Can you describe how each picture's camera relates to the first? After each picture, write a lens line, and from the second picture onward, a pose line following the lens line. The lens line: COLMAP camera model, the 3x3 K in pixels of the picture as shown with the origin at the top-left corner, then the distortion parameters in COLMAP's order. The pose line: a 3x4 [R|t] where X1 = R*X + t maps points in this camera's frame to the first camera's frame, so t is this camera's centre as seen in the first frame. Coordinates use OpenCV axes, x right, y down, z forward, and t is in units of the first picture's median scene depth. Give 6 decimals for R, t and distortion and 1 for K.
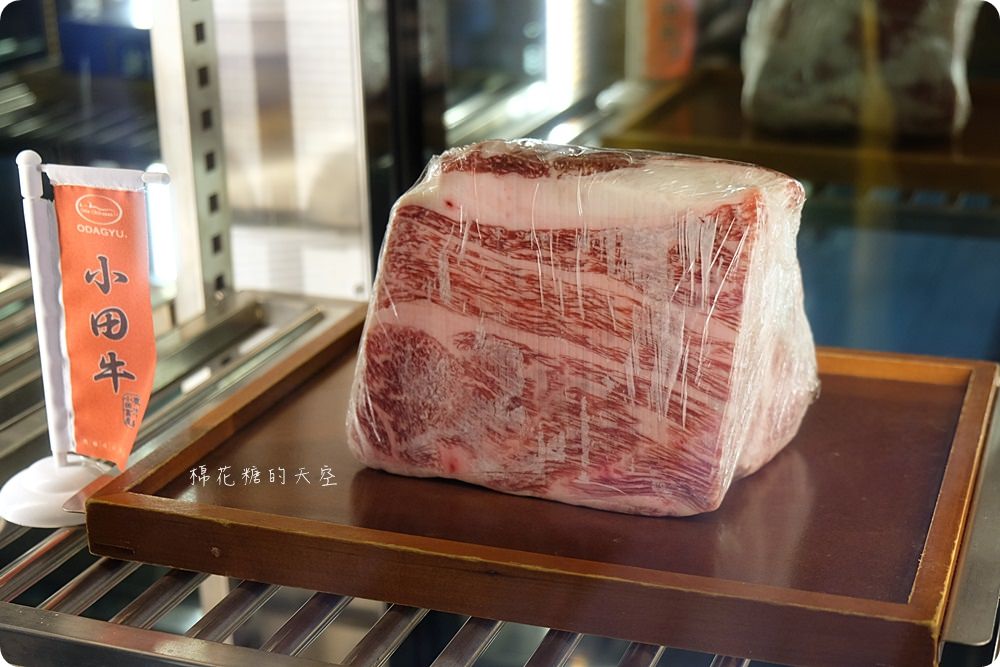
lens RADIAL K [[1678.5, 0, 500.6], [0, 1678.5, 333.4], [0, 0, 1]] dist [-0.034686, 0.000000]
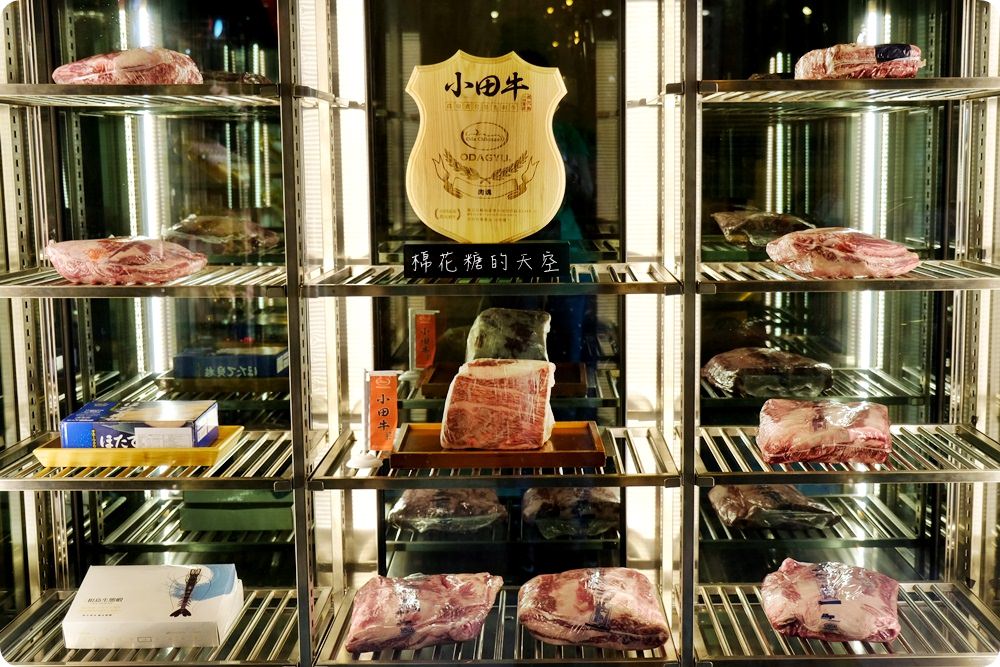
lens RADIAL K [[1200.0, 0, 500.4], [0, 1200.0, 331.4], [0, 0, 1]] dist [0.002452, 0.000000]
pose [[0.948084, -0.043810, 0.314989, -0.860583], [0.104779, 0.978195, -0.179321, 0.342166], [-0.300265, 0.203016, 0.932001, -1.707508]]
